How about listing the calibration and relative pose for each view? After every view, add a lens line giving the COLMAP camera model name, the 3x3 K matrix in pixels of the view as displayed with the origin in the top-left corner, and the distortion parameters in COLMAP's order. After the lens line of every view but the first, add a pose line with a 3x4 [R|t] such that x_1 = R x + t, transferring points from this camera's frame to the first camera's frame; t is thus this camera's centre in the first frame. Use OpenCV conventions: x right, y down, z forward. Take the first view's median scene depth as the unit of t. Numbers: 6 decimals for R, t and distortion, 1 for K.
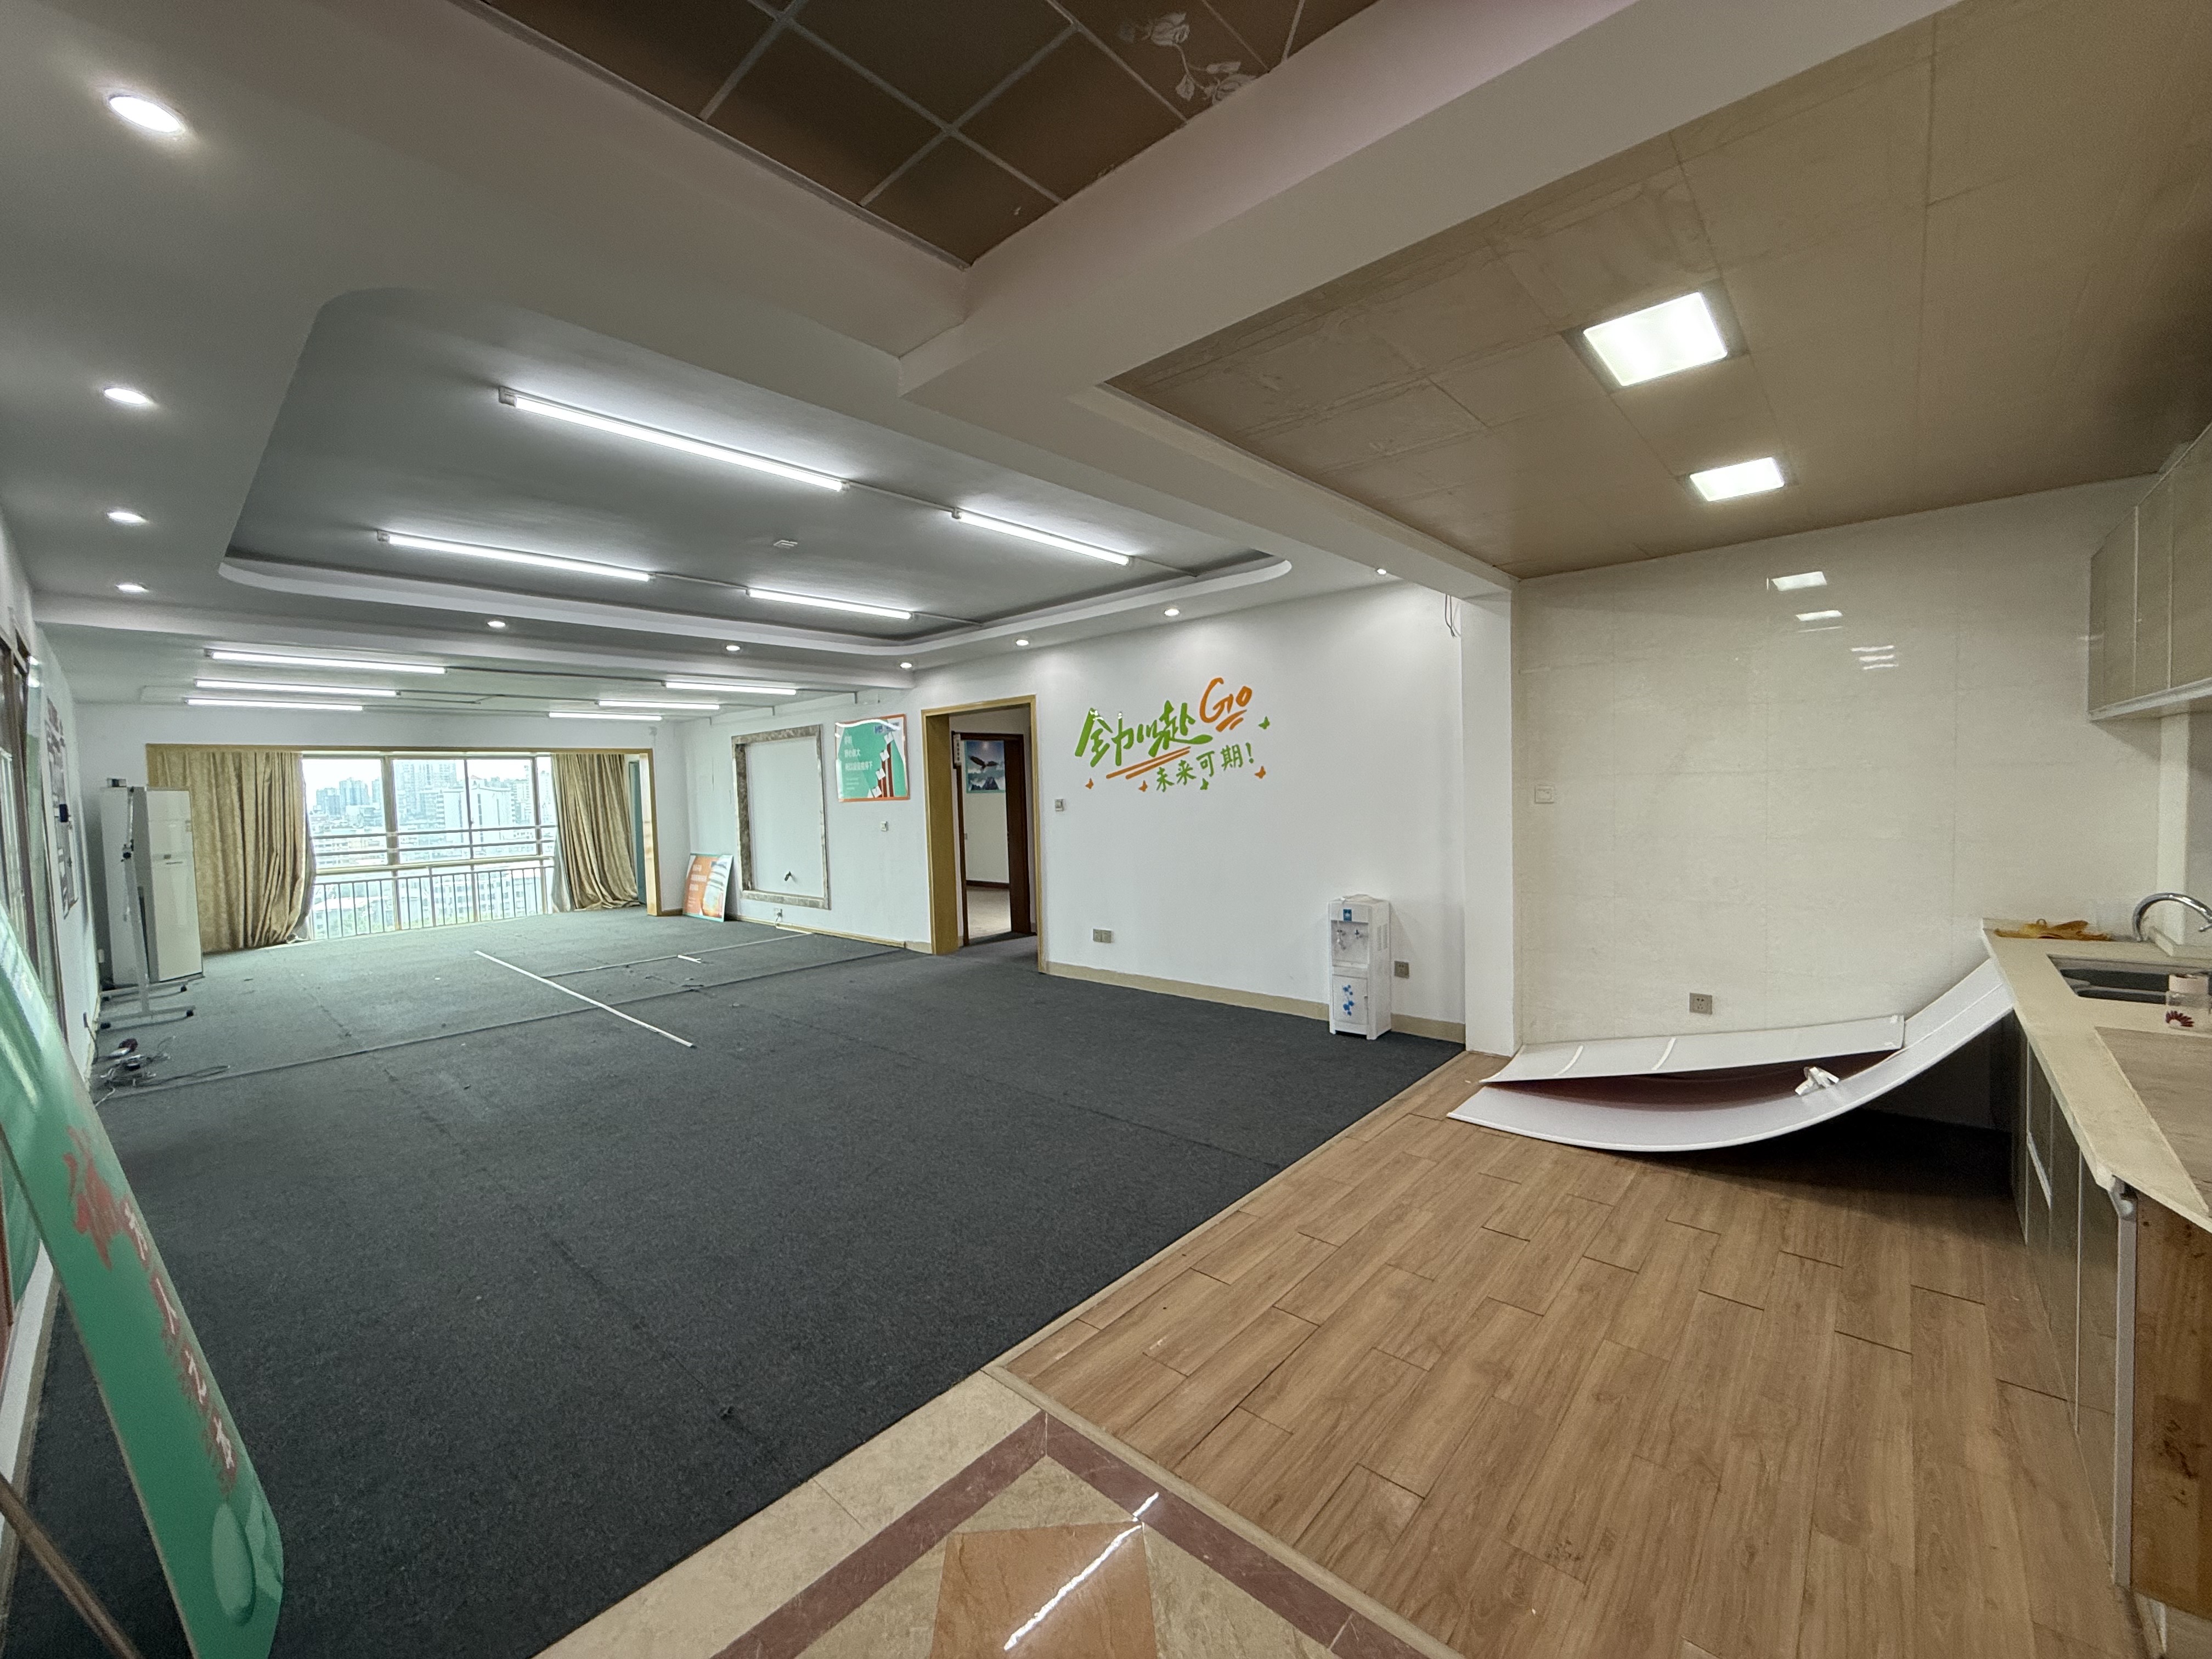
lens RADIAL K [[885.3, 0, 1095.4], [0, 885.3, 831.2], [0, 0, 1]] dist [-0.000257, 0.000524]
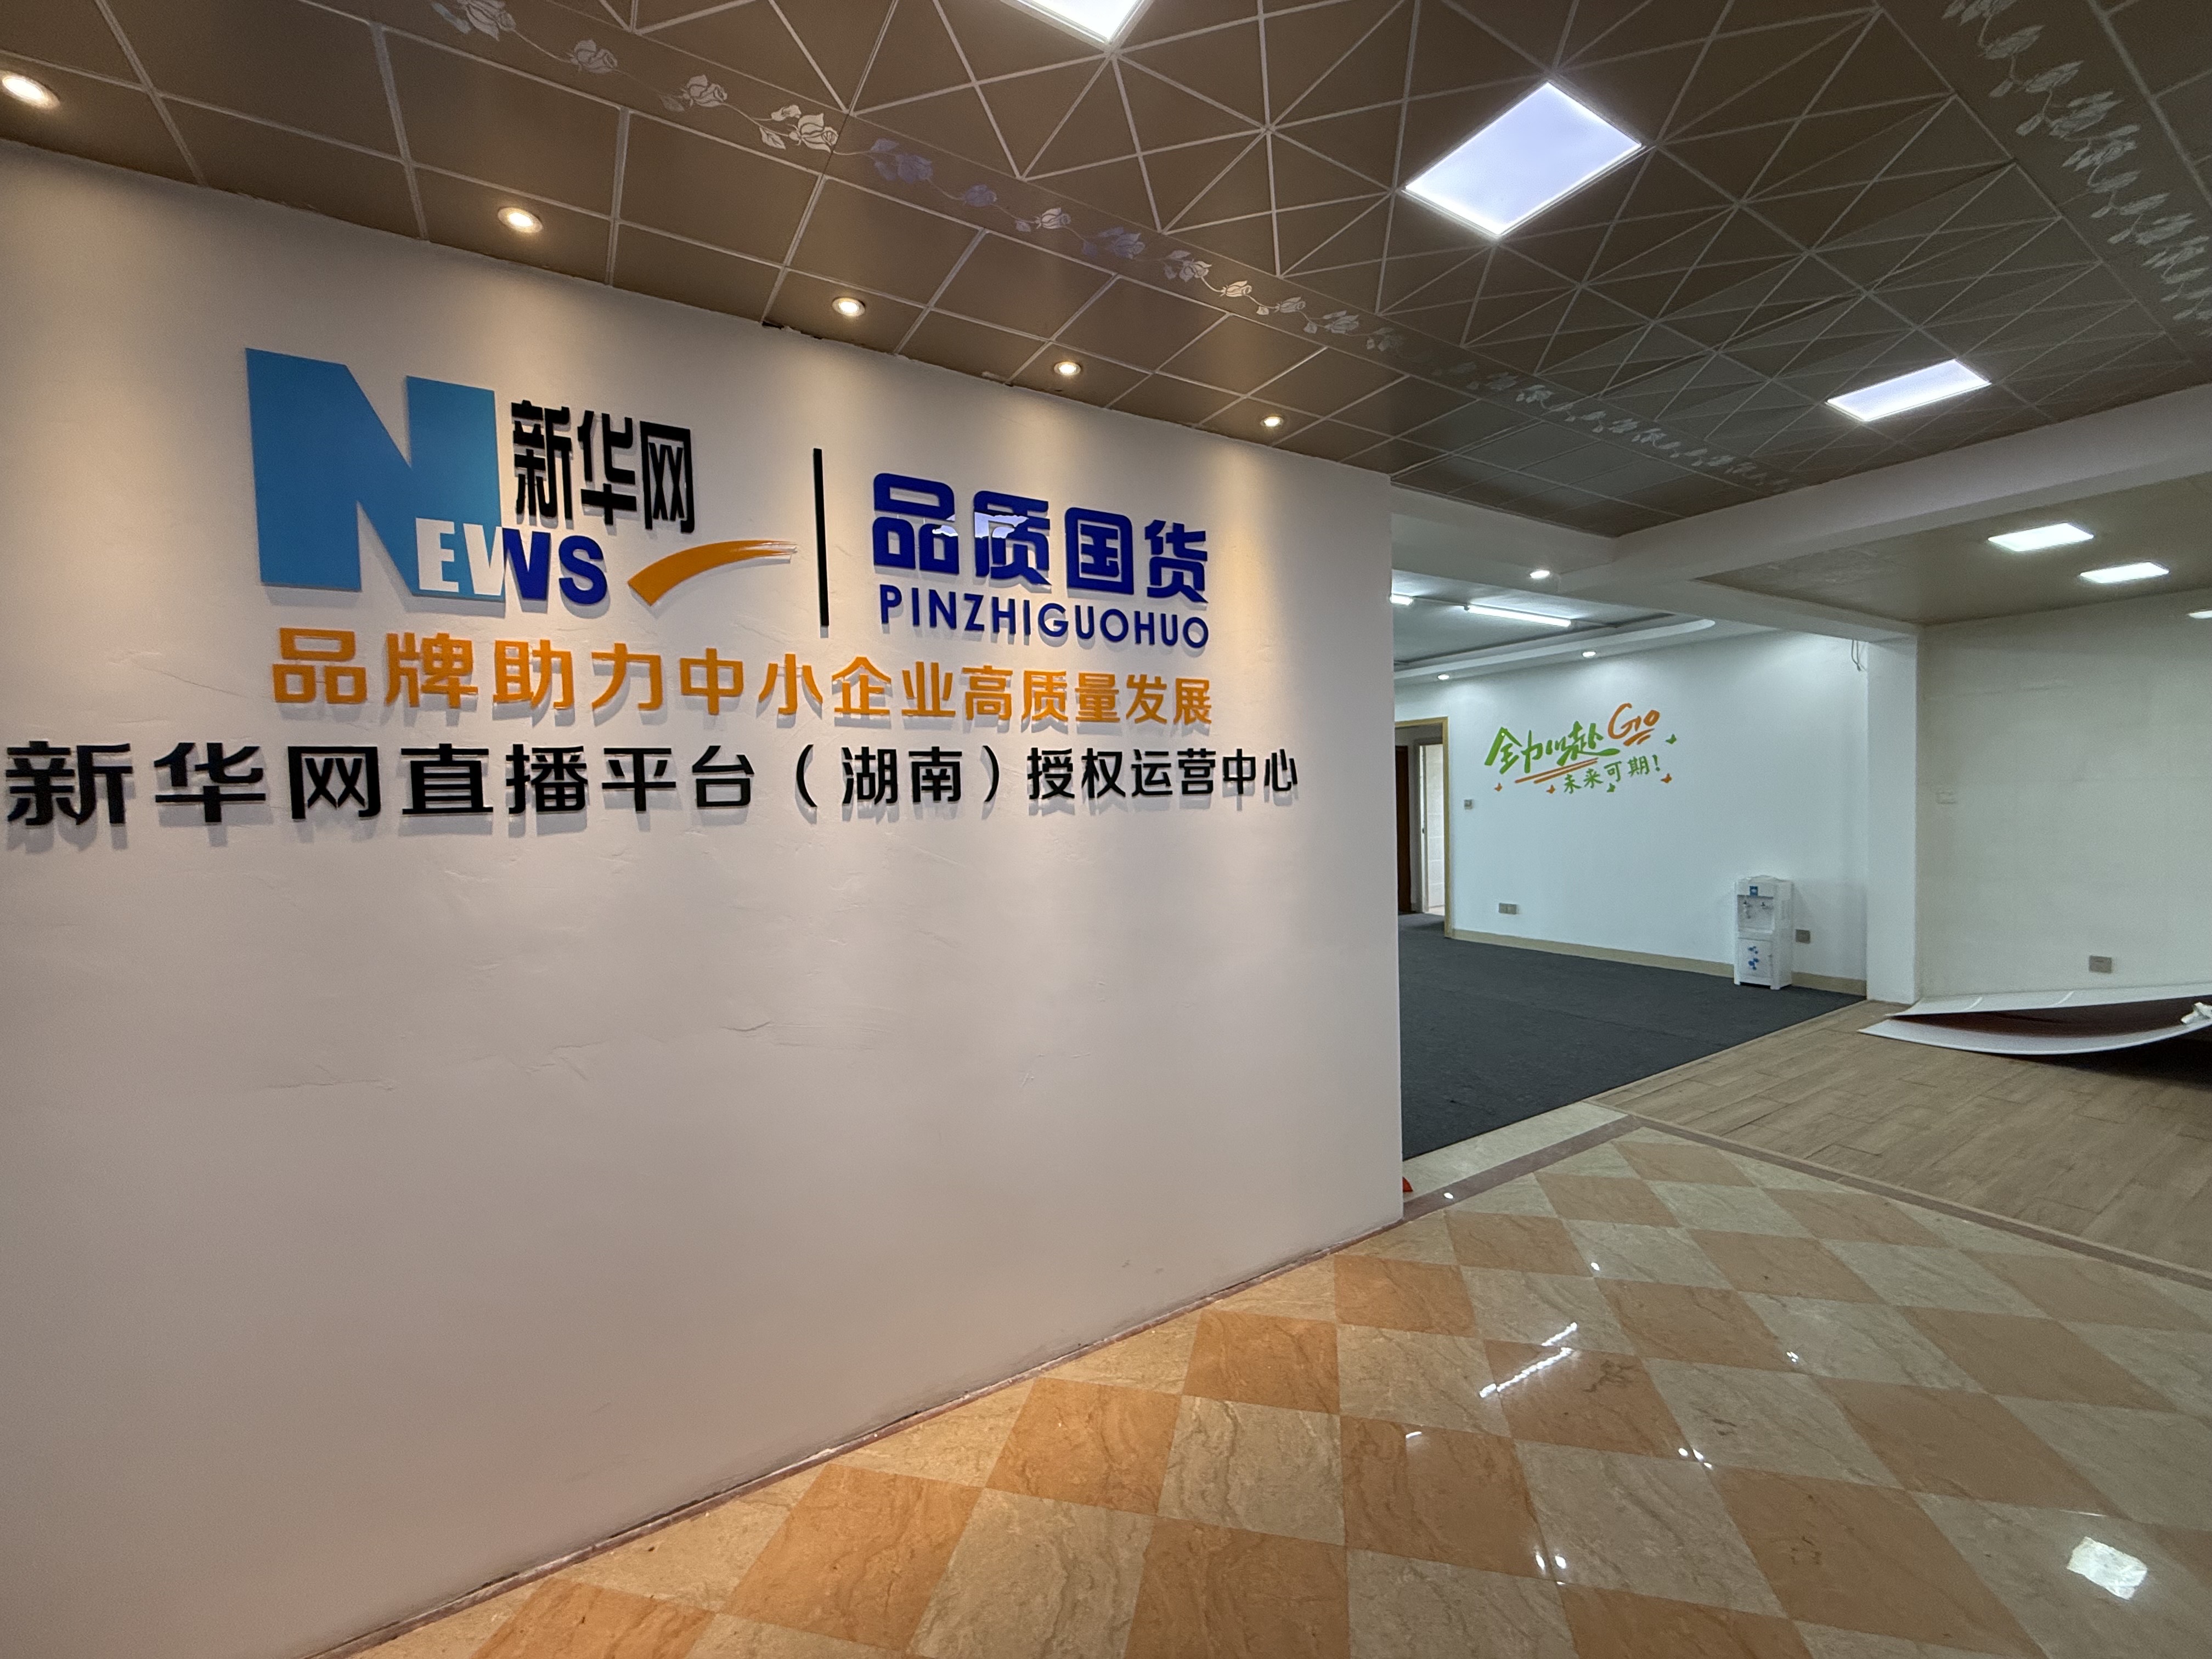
lens RADIAL K [[885.3, 0, 1095.4], [0, 885.3, 831.2], [0, 0, 1]] dist [-0.000257, 0.000524]
pose [[0.959546, 0.014536, -0.281176, -0.212399], [-0.015240, 0.999884, -0.000314, 0.019026], [0.281138, 0.004586, 0.959656, -0.387991]]
